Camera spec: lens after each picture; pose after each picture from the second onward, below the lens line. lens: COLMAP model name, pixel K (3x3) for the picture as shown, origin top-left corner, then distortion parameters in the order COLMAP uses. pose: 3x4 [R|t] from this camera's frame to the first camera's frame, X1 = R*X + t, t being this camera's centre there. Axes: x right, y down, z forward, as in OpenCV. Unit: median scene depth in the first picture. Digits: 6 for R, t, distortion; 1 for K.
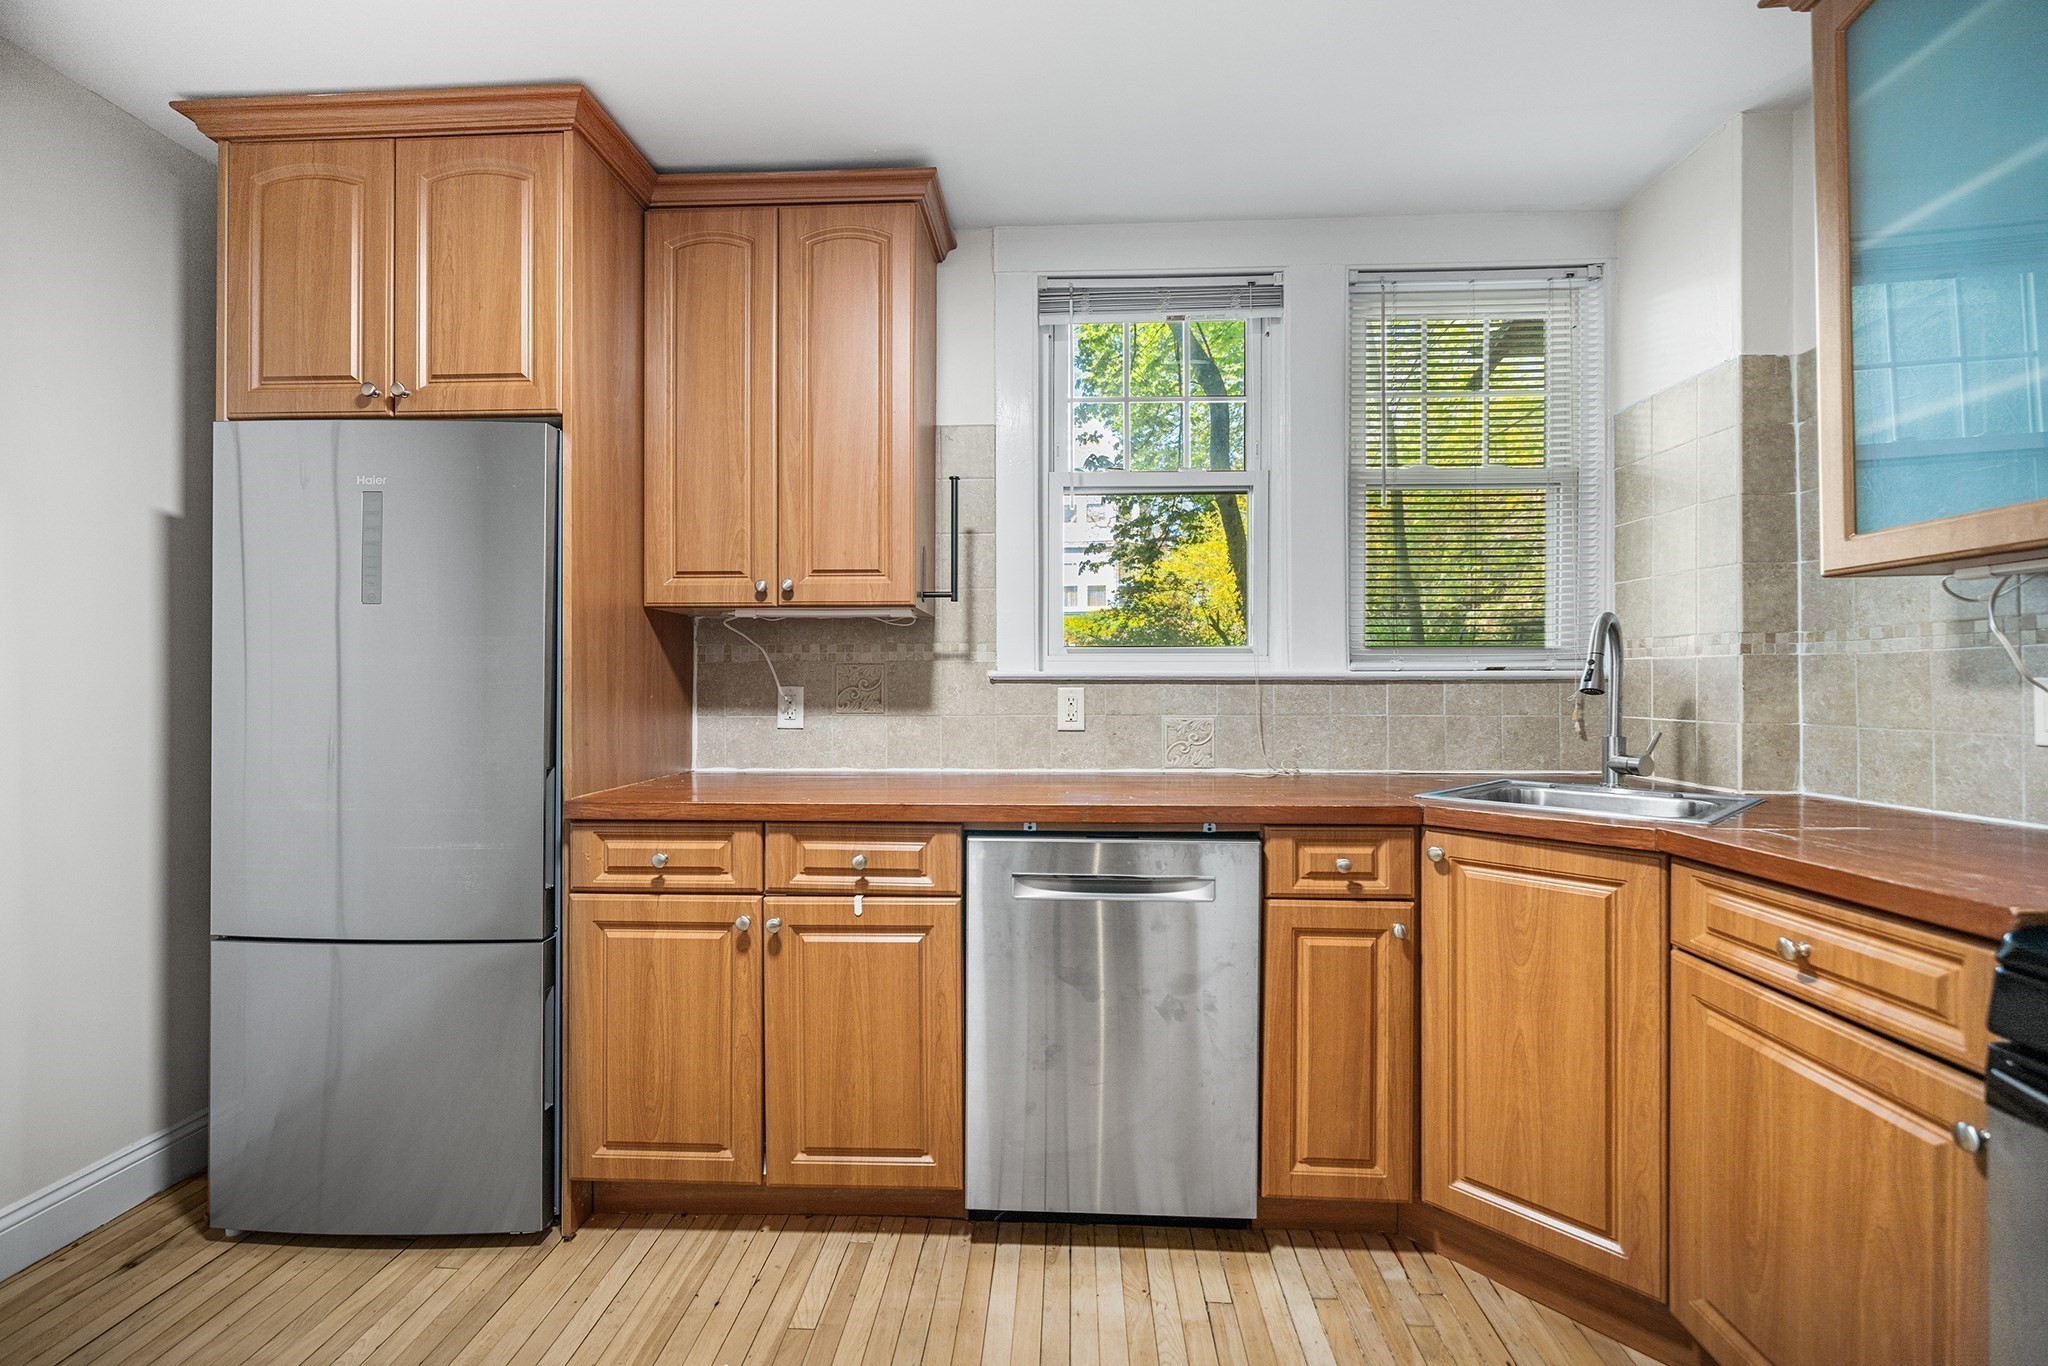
lens RADIAL K [[861.8, 0, 1021.9], [0, 861.8, 688.3], [0, 0, 1]] dist [0.000423, -0.000120]
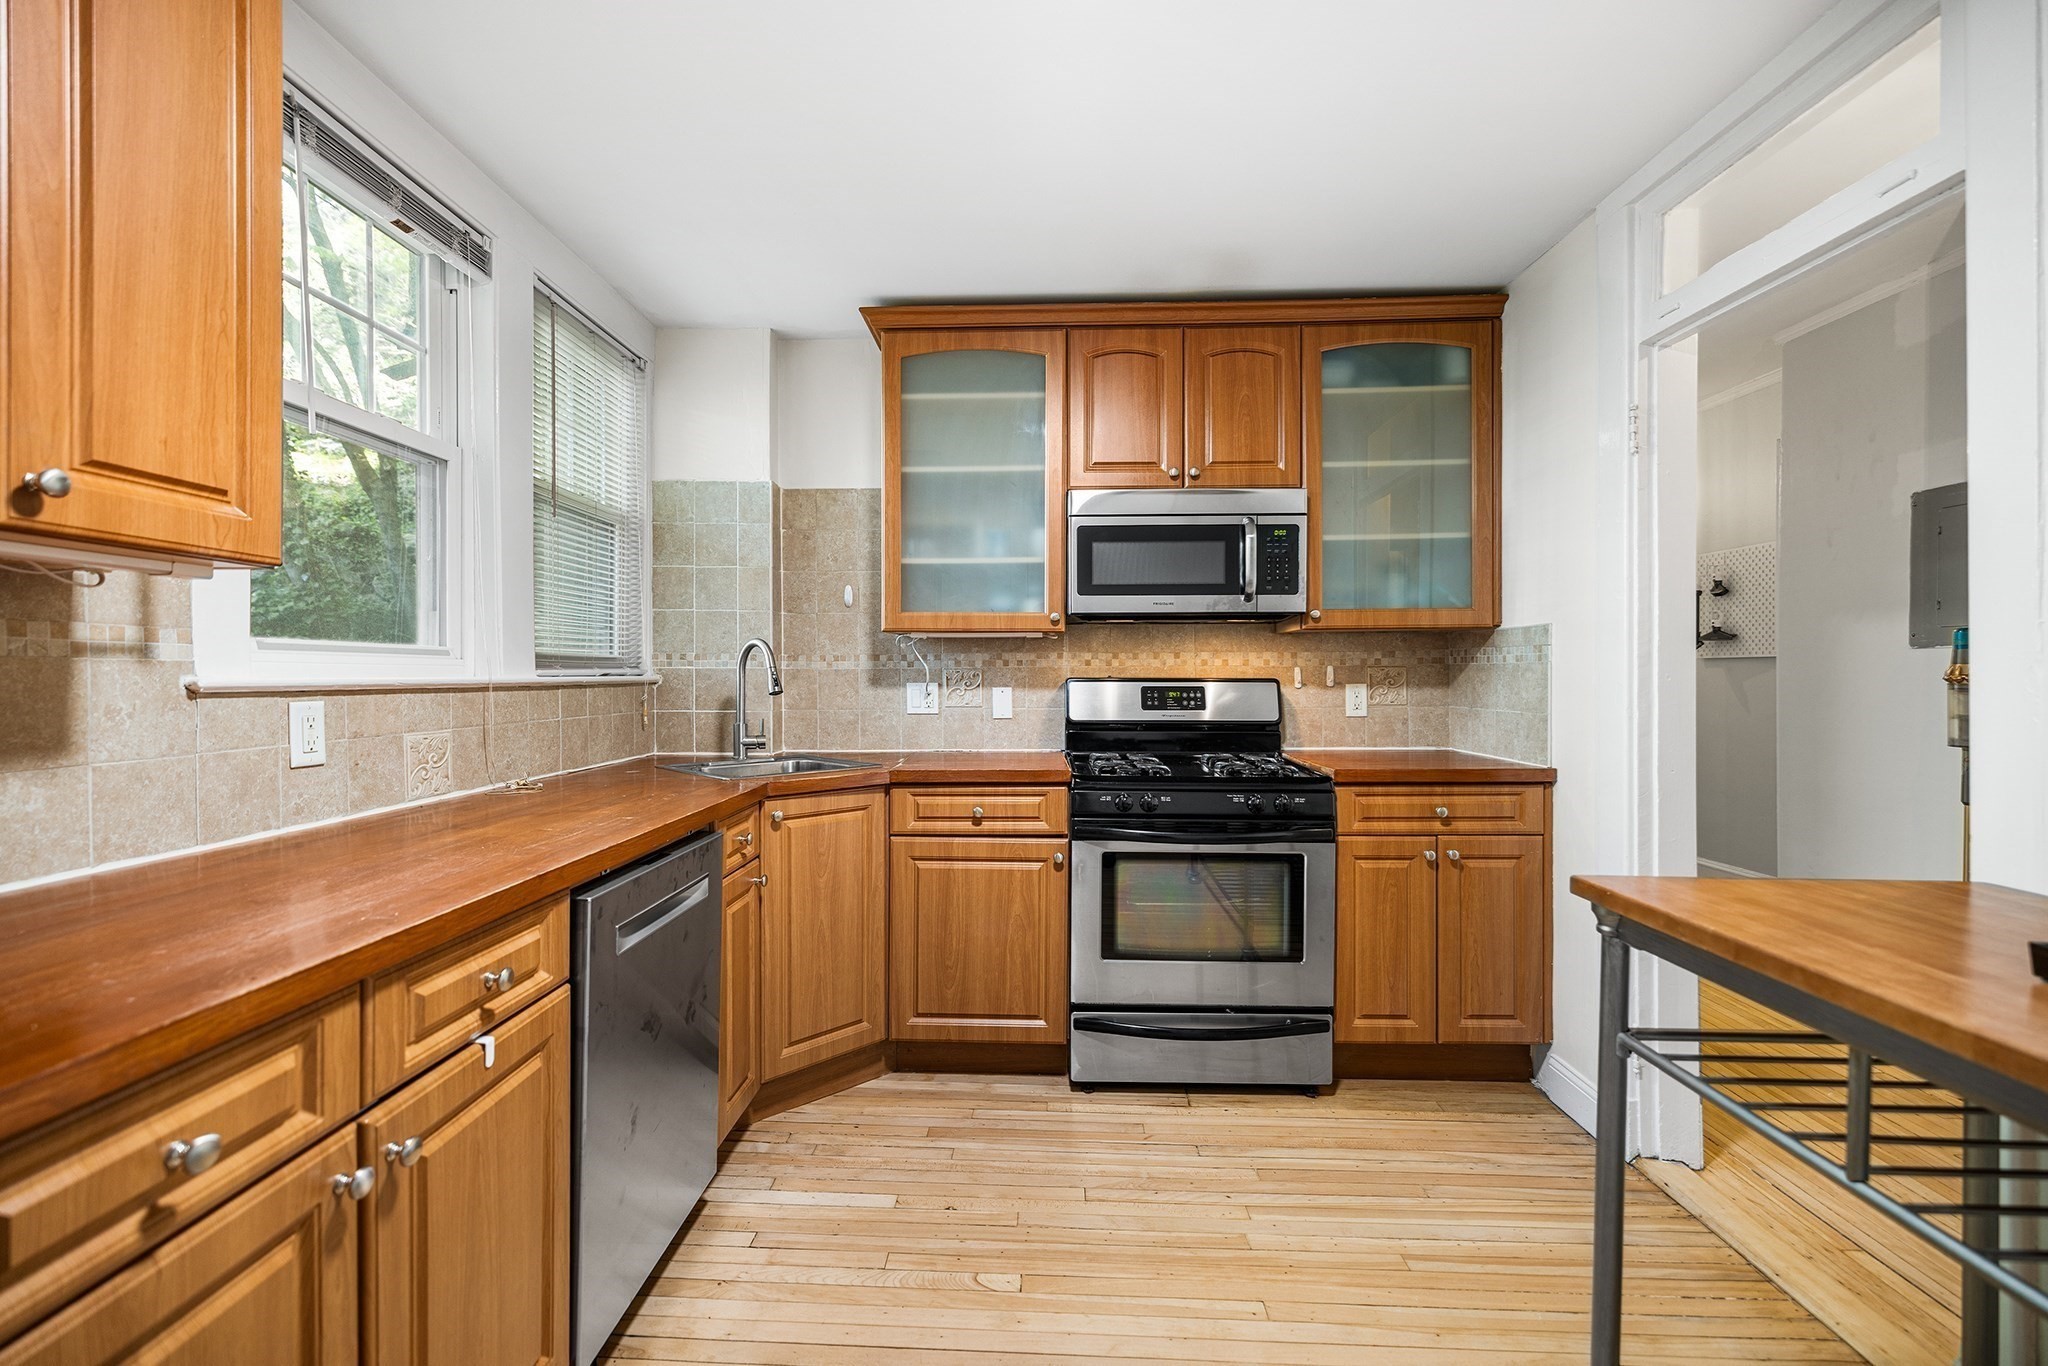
lens RADIAL K [[863.5, 0, 1018.0], [0, 863.5, 680.2], [0, 0, 1]] dist [-0.000947, -0.000308]
pose [[-0.019170, -0.005791, 0.999799, -0.815755], [0.005325, 0.999968, 0.005894, -0.024428], [-0.999802, 0.005437, -0.019138, 0.603310]]
